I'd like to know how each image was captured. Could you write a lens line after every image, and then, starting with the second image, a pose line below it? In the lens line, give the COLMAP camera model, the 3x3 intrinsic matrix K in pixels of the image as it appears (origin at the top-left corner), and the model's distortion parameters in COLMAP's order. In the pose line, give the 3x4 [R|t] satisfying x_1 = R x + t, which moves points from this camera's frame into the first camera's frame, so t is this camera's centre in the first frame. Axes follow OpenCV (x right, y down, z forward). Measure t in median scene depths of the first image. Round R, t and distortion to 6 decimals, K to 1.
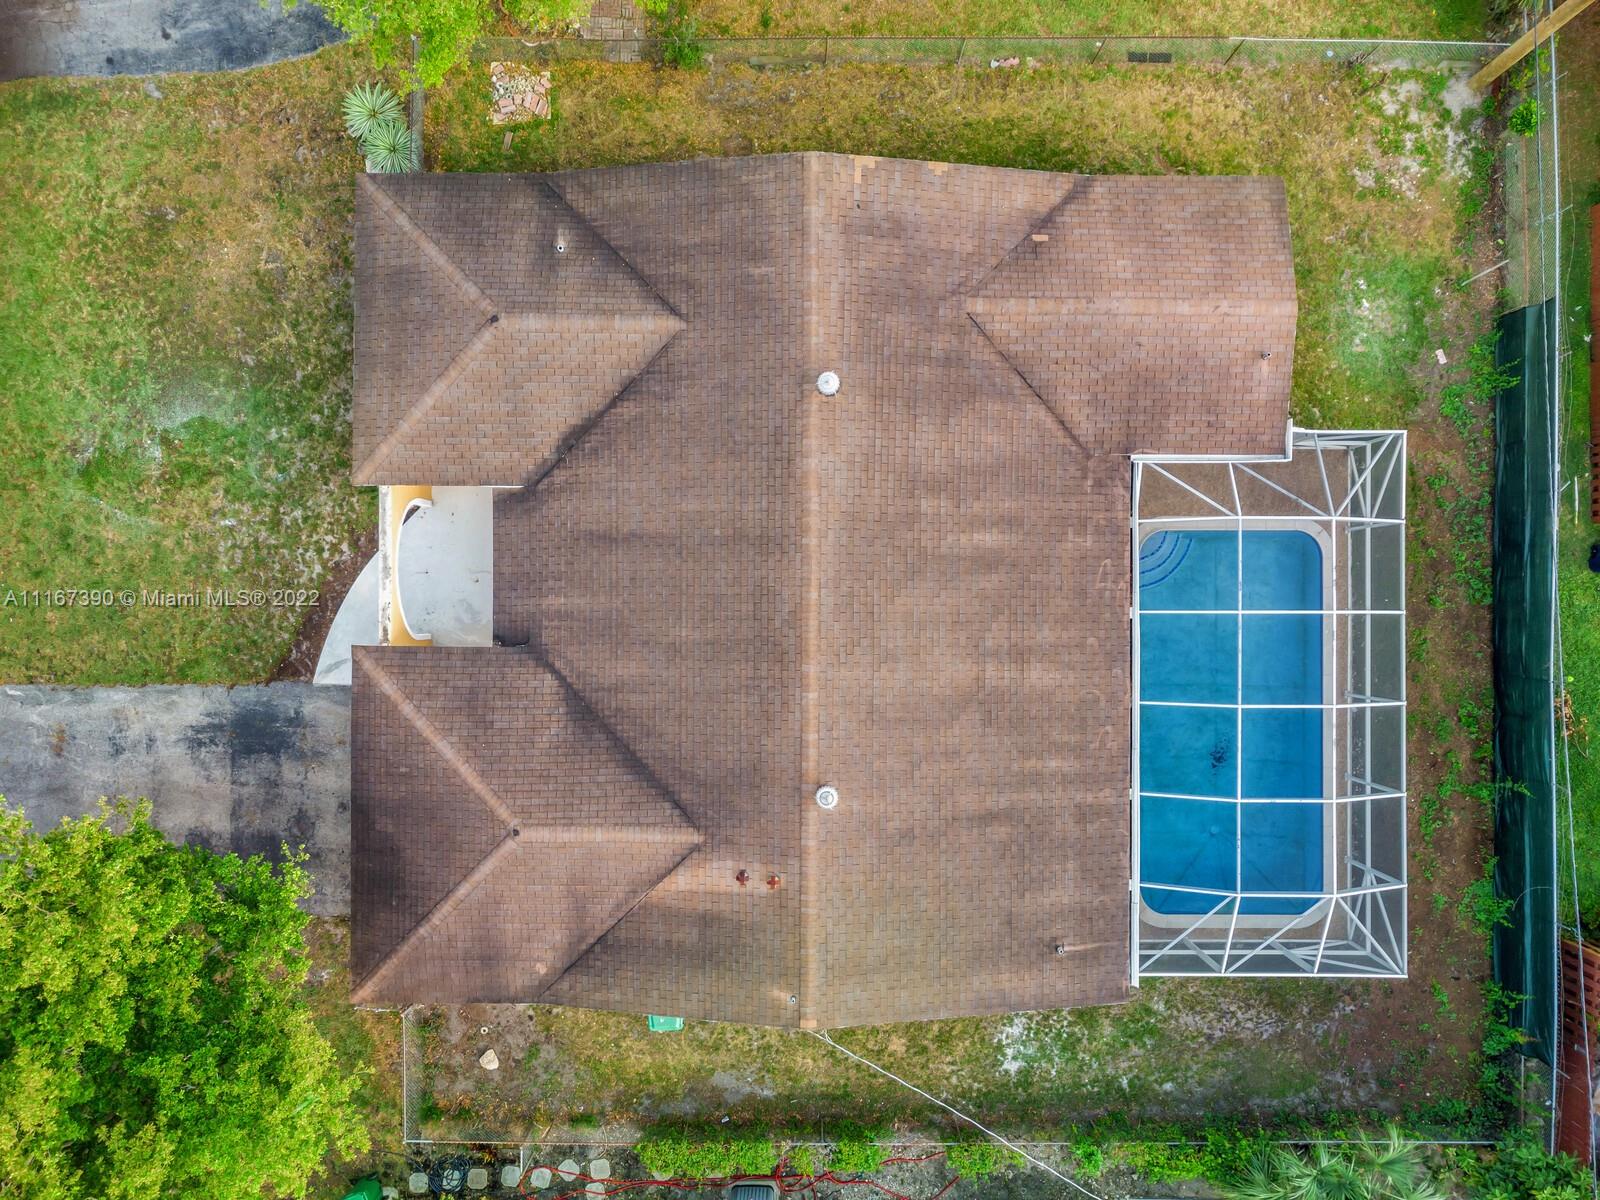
lens RADIAL K [[1185.0, 0, 807.1], [0, 1185.0, 604.9], [0, 0, 1]] dist [0.008456, 0.000484]
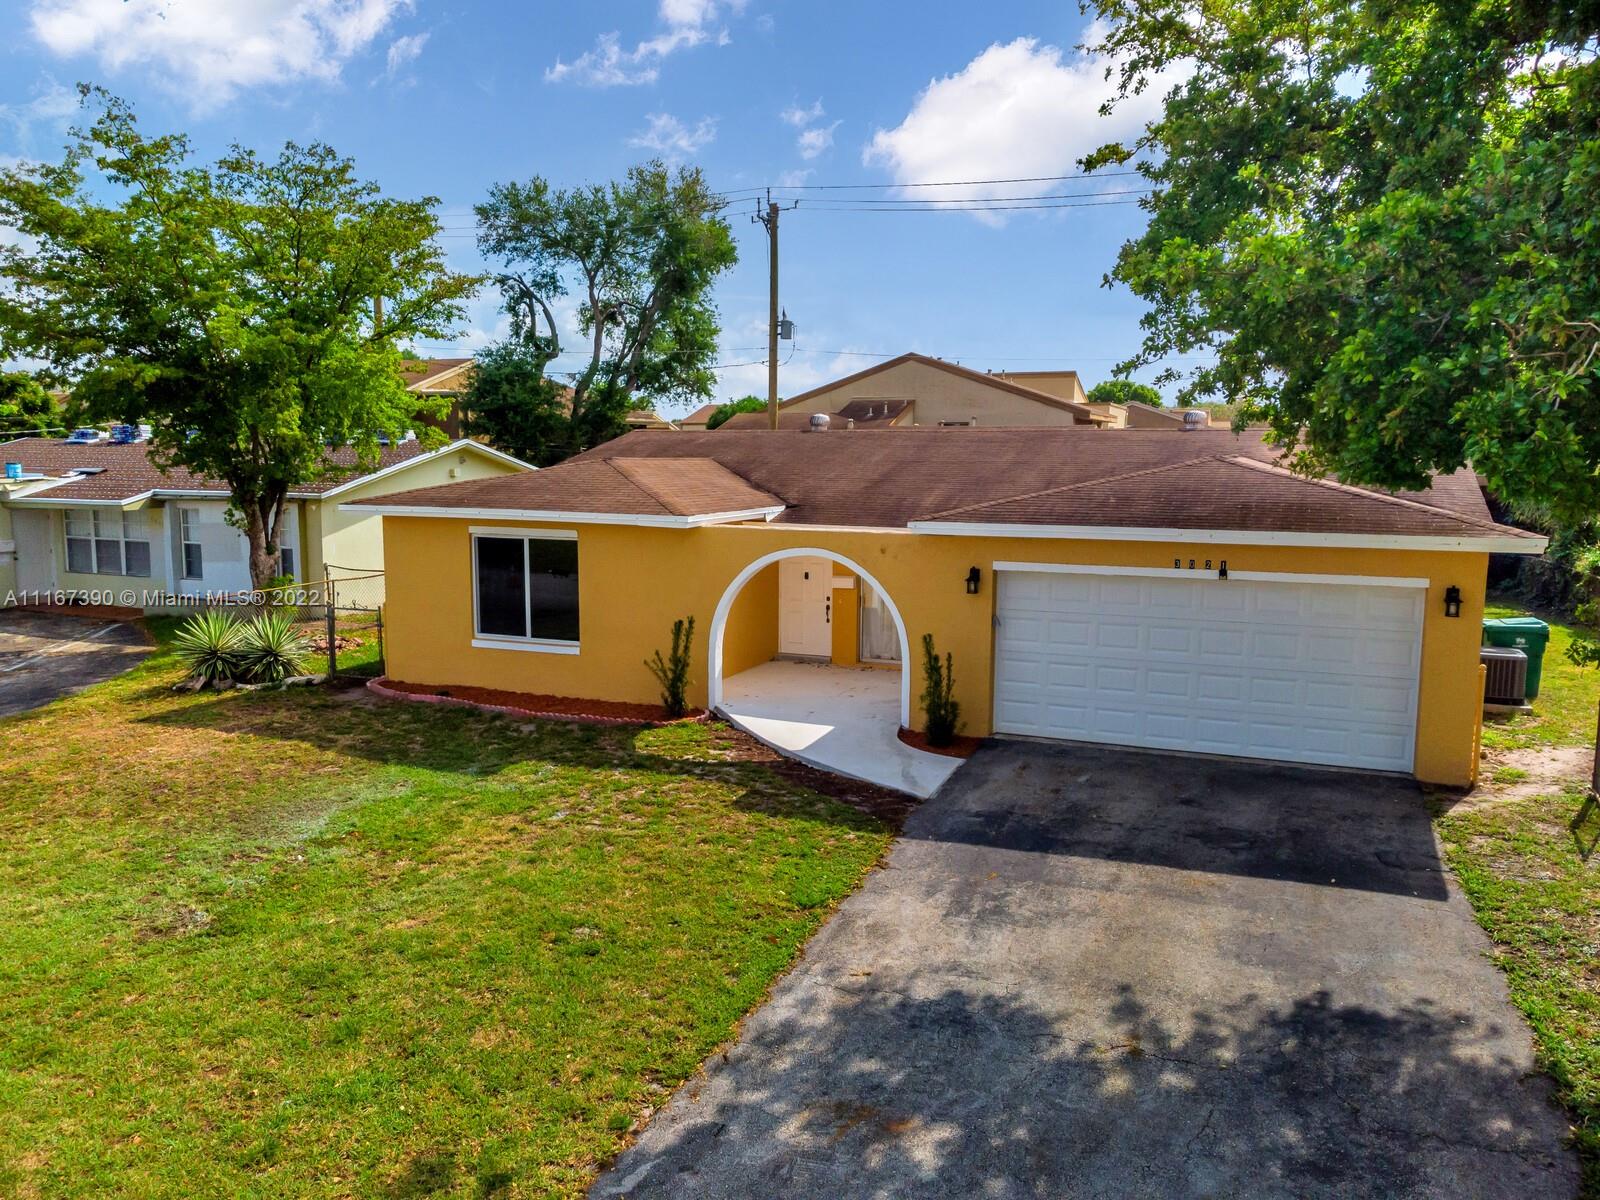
lens RADIAL K [[1195.8, 0, 800.0], [0, 1195.8, 600.0], [0, 0, 1]] dist [0.002715, 0.010191]
pose [[0.379535, -0.111330, 0.918455, -0.909921], [0.925128, 0.055901, -0.375517, 0.205107], [-0.009536, 0.992210, 0.124211, 0.868620]]
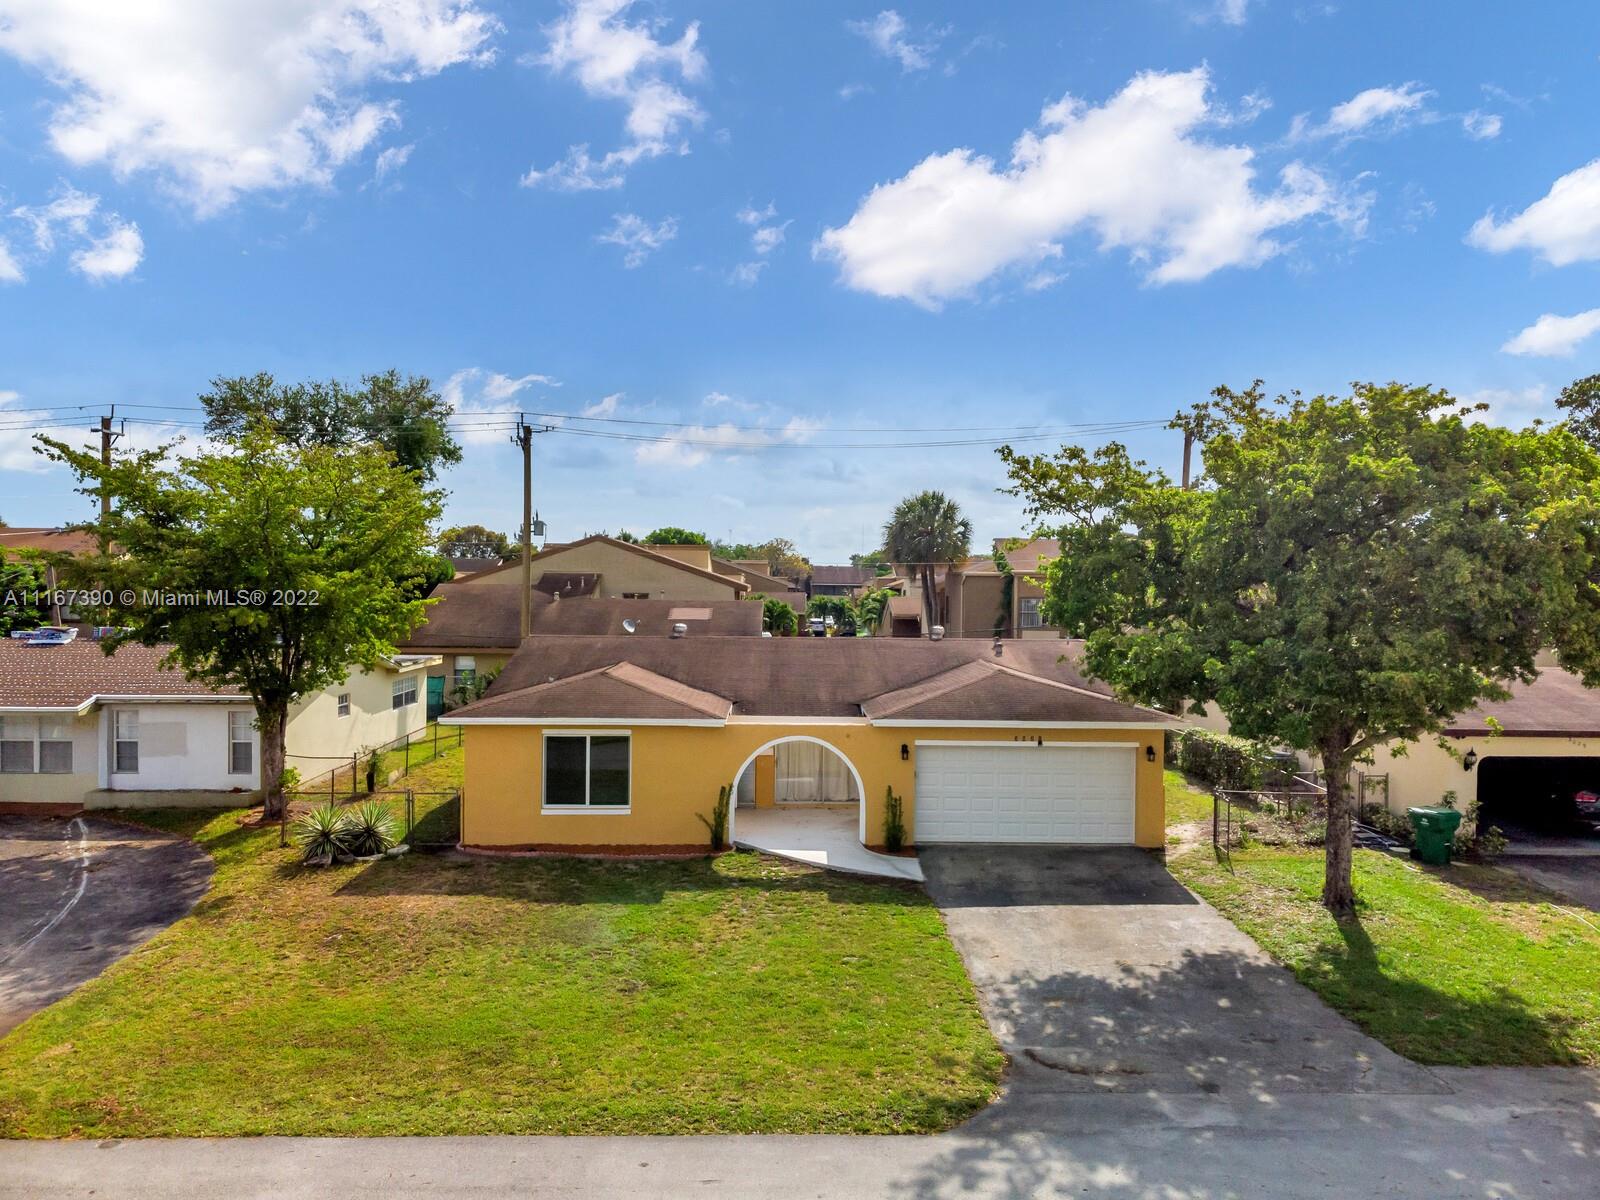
lens RADIAL K [[1185.0, 0, 807.1], [0, 1185.0, 604.9], [0, 0, 1]] dist [0.008456, 0.000484]
pose [[-0.031077, -0.020697, 0.999303, -1.334032], [0.999421, 0.013232, 0.031354, -0.055216], [-0.013872, 0.999698, 0.020274, 0.786905]]
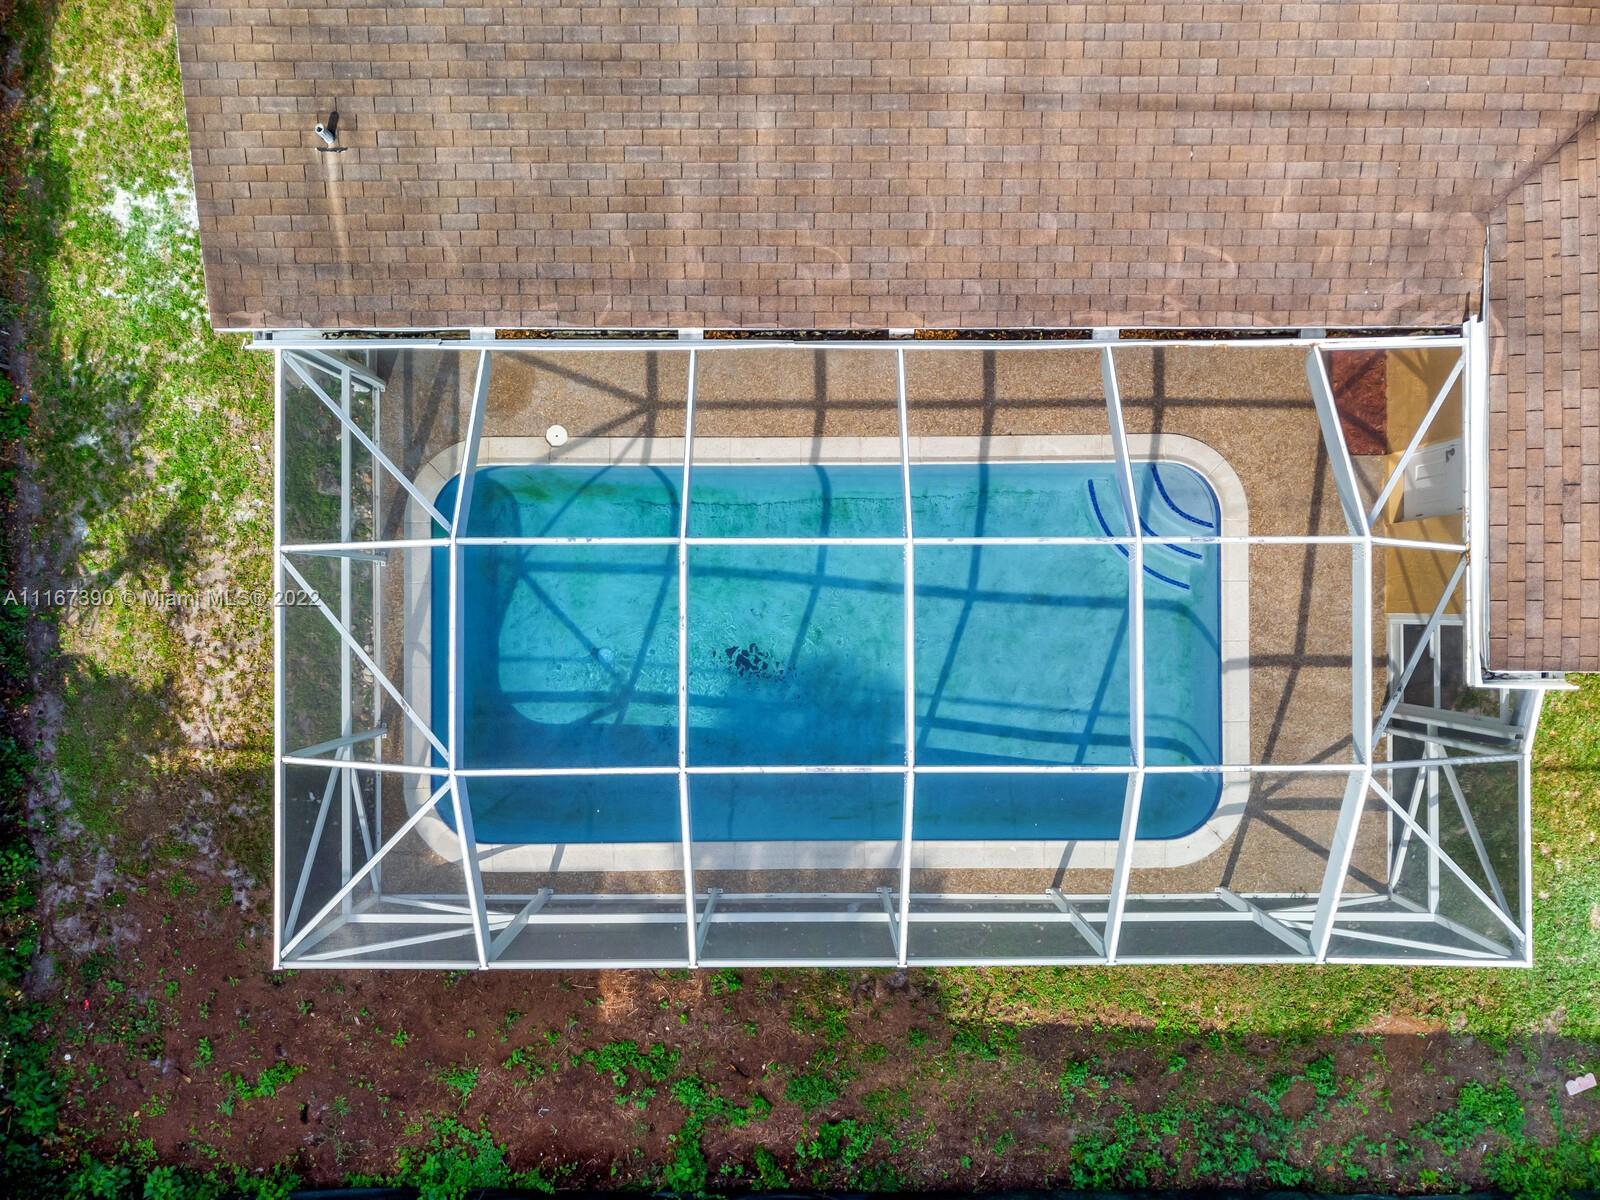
lens RADIAL K [[1226.8, 0, 840.3], [0, 1226.8, 665.7], [0, 0, 1]] dist [0.003232, -0.000883]
pose [[-0.003457, 0.999882, 0.014962, 0.354408], [-0.999991, -0.003420, -0.002488, 0.096018], [-0.002437, -0.014971, 0.999885, 0.498981]]
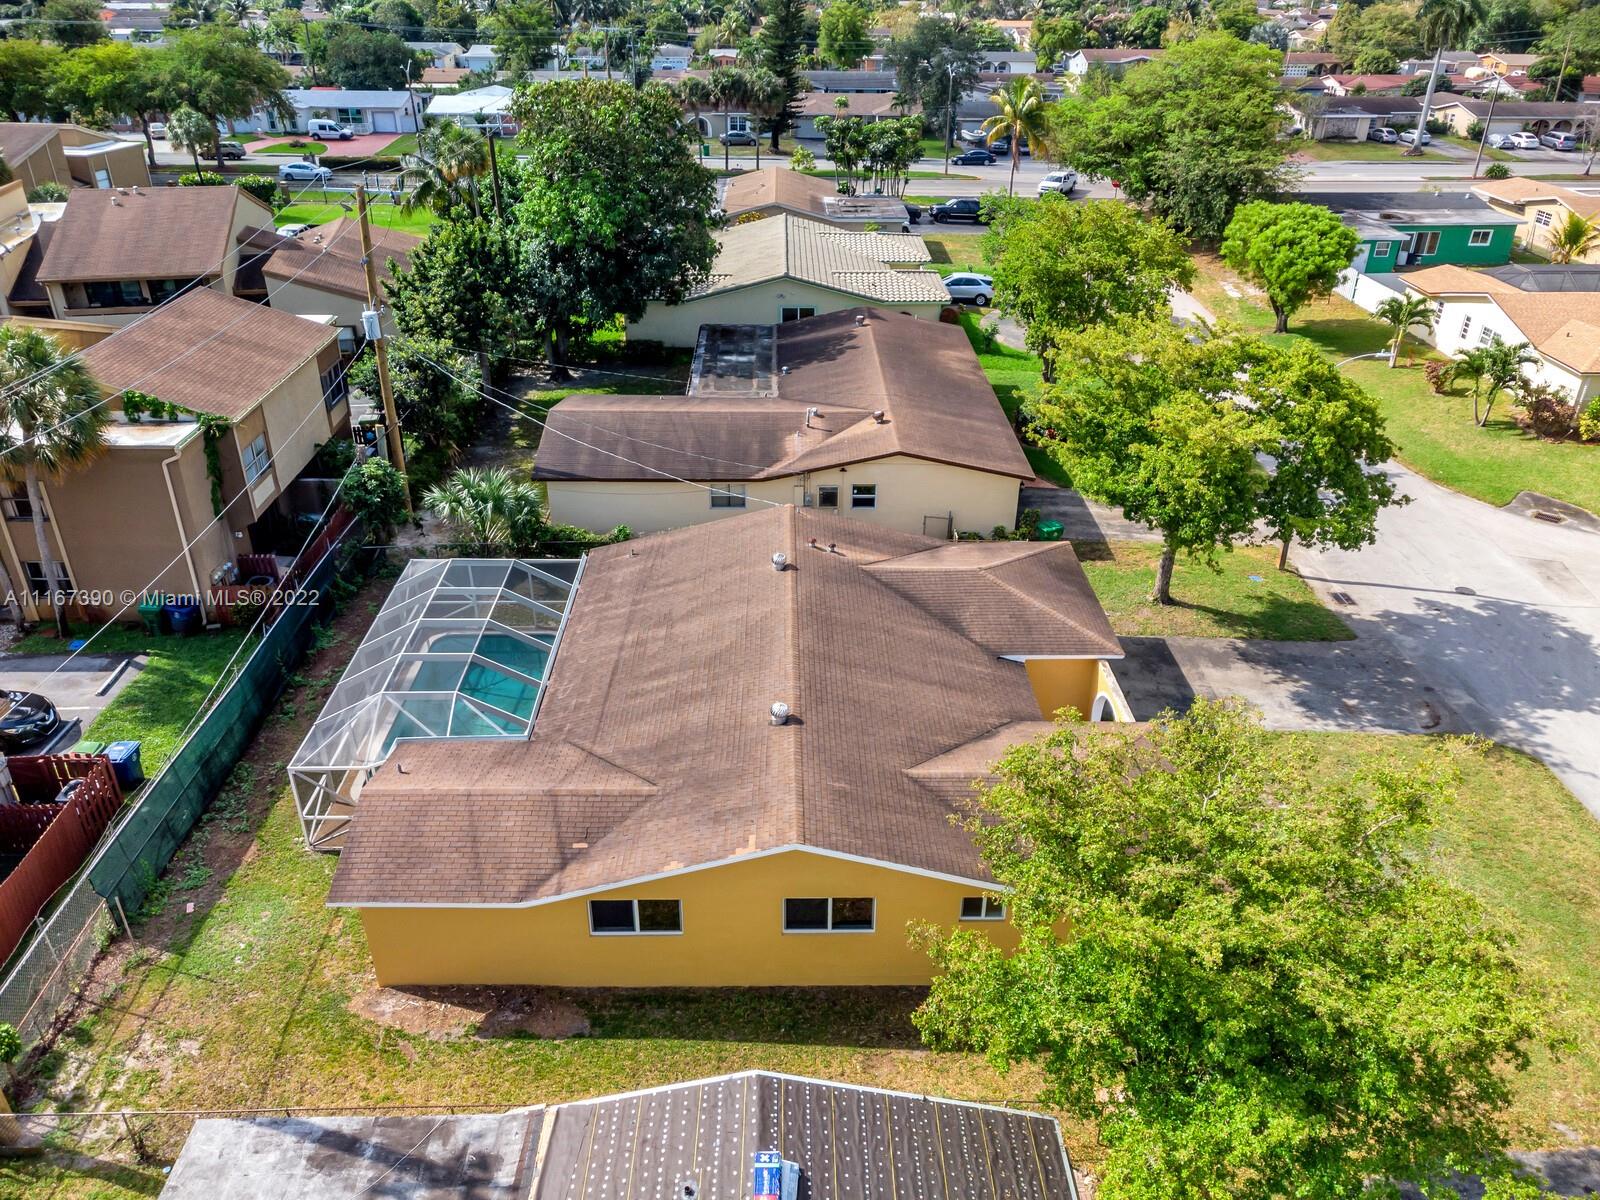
lens RADIAL K [[1195.8, 0, 800.0], [0, 1195.8, 600.0], [0, 0, 1]] dist [0.002715, 0.010191]
pose [[-0.999761, 0.006363, -0.020932, 0.018015], [-0.021444, -0.474657, 0.879910, -1.028764], [-0.004337, 0.880148, 0.474680, 0.263096]]
